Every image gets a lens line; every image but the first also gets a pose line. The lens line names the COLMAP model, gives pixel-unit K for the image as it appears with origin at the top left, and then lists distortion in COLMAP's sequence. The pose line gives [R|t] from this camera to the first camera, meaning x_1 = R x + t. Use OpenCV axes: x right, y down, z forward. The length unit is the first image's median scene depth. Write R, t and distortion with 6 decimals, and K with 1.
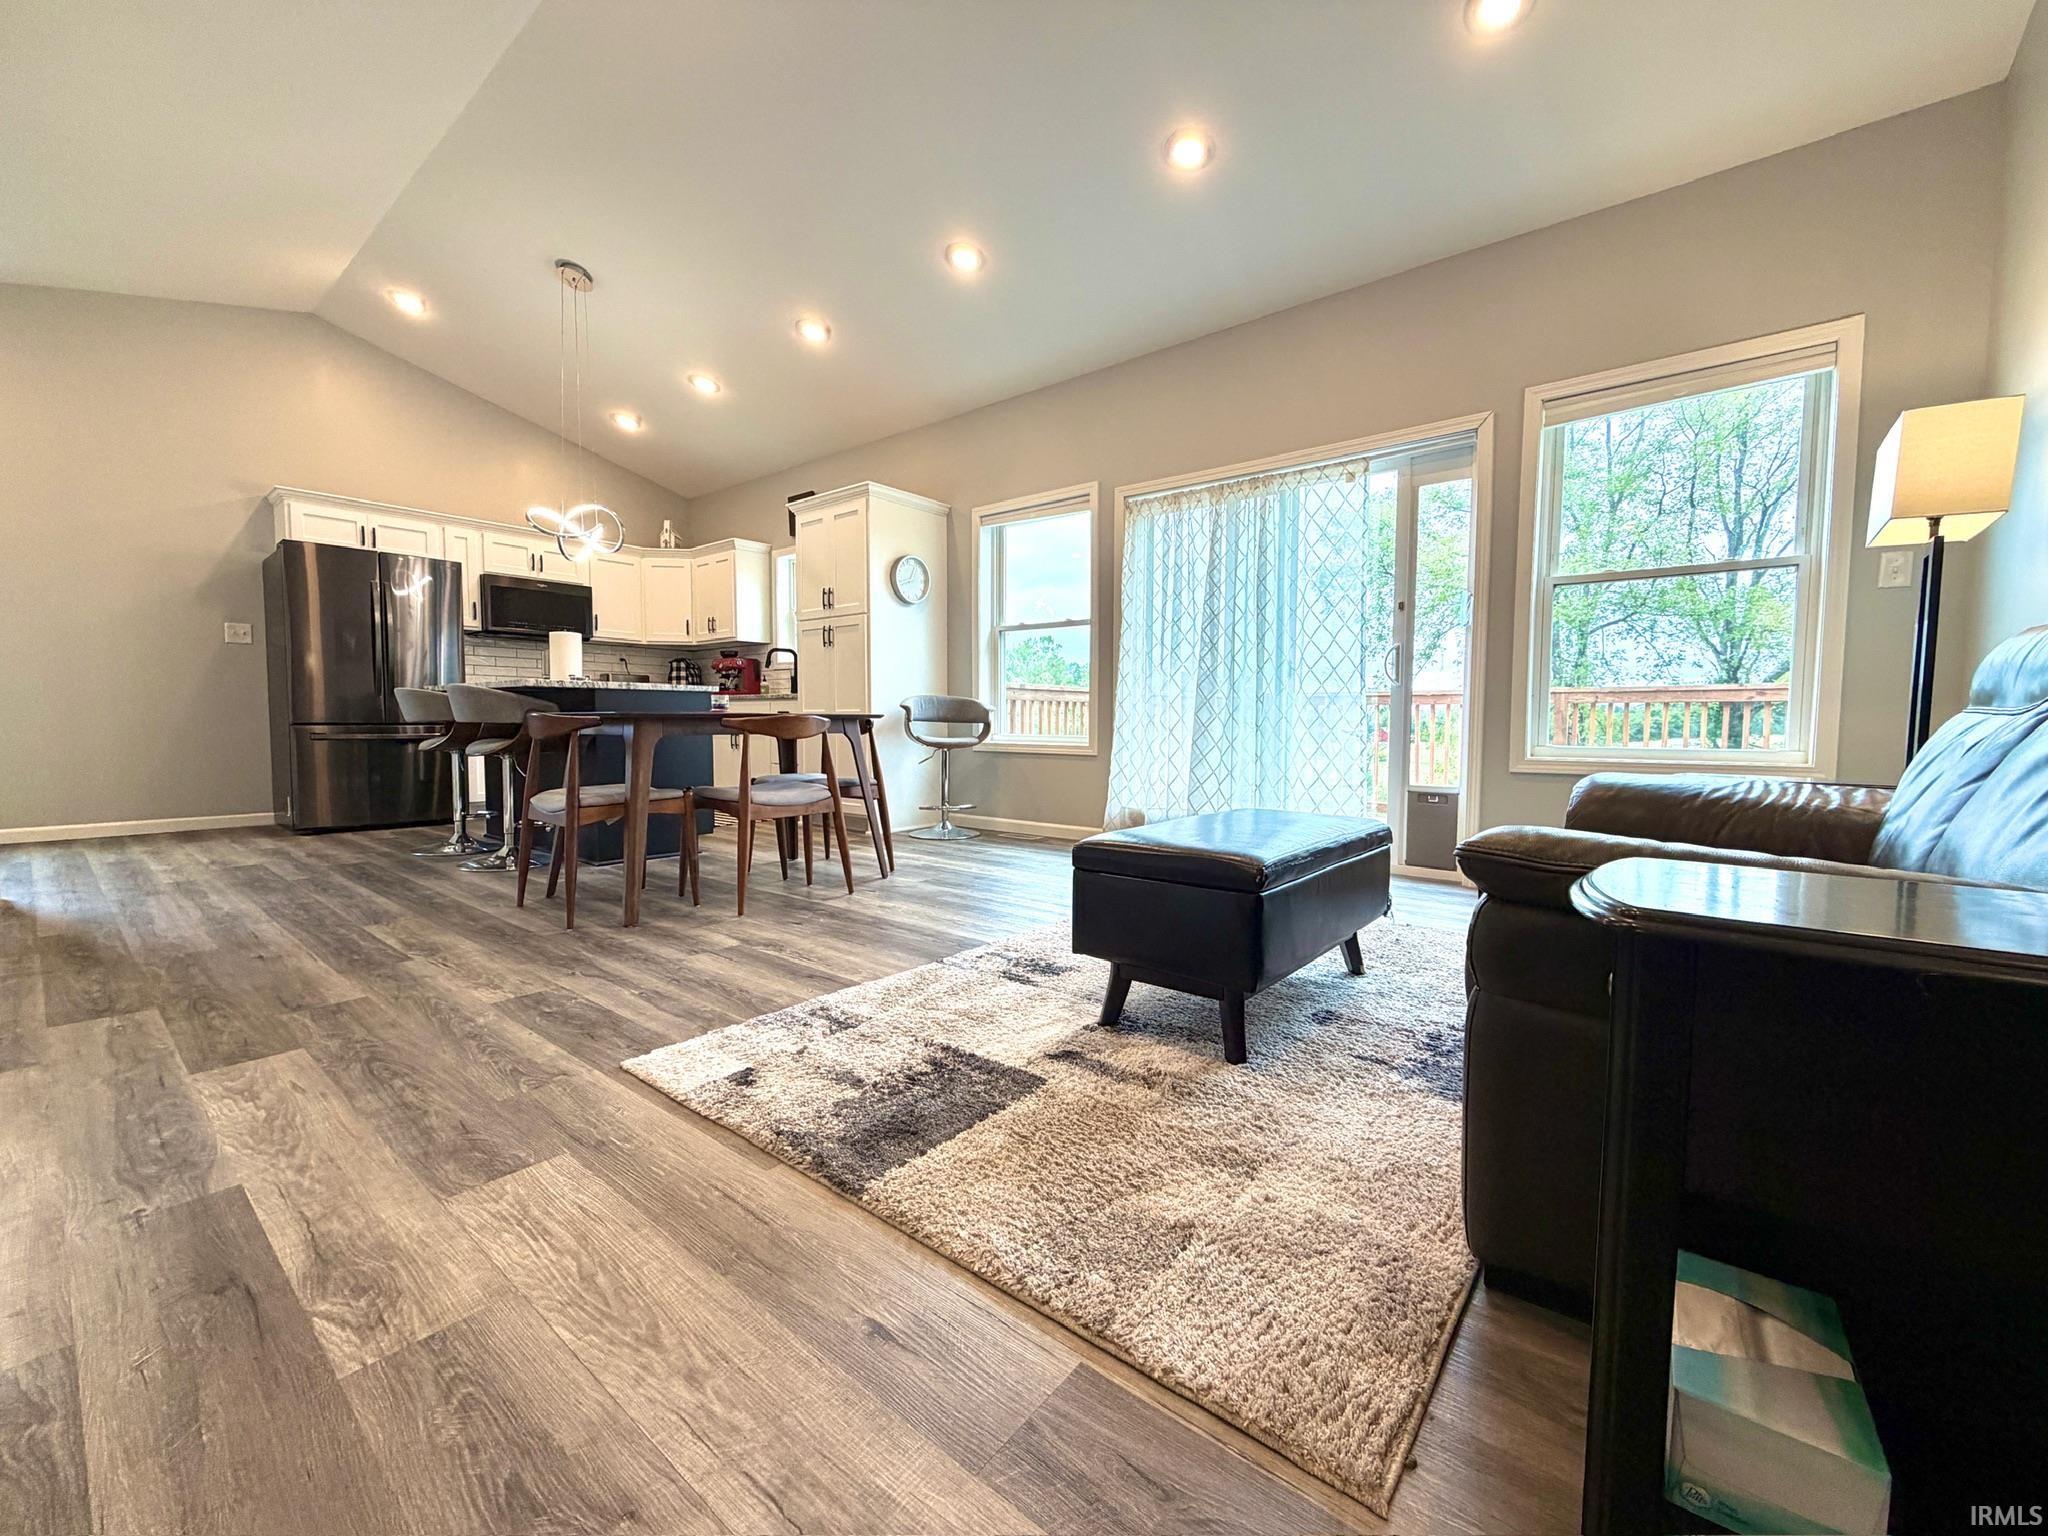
lens RADIAL K [[812.0, 0, 1018.8], [0, 812.0, 766.2], [0, 0, 1]] dist [0.000124, 0.000000]
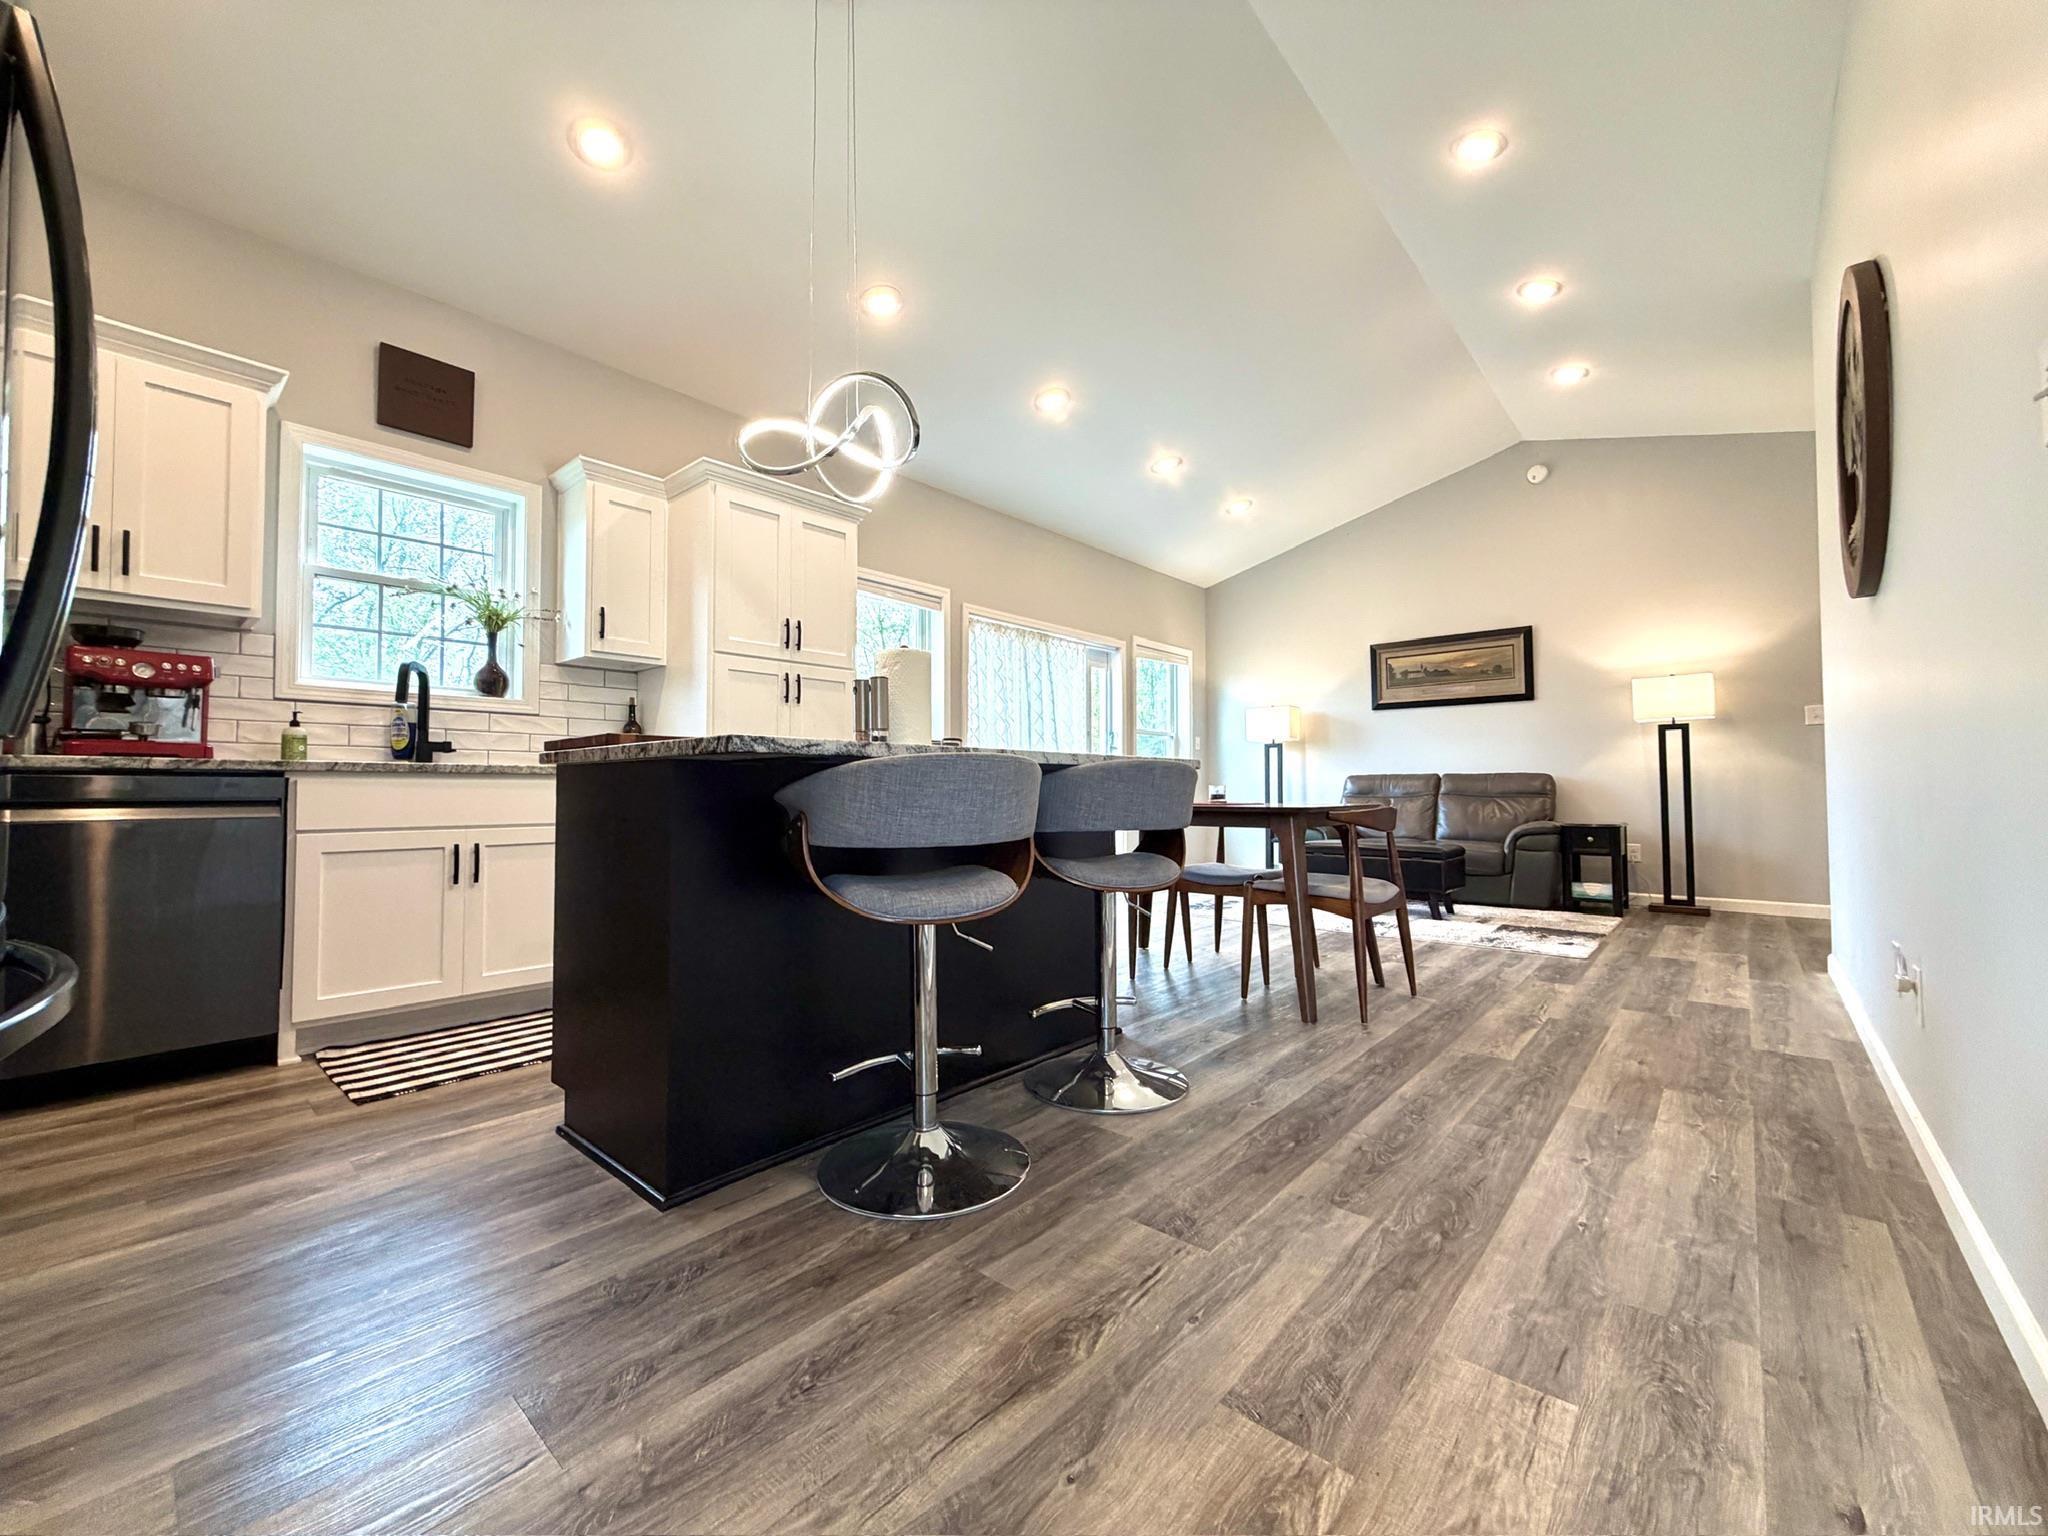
lens RADIAL K [[813.9, 0, 1018.7], [0, 813.9, 766.5], [0, 0, 1]] dist [-0.001174, 0.000199]
pose [[0.043032, 0.025494, 0.998748, -1.113427], [0.060739, 0.997758, -0.028086, -0.077842], [-0.997226, 0.061872, 0.041387, 0.961227]]
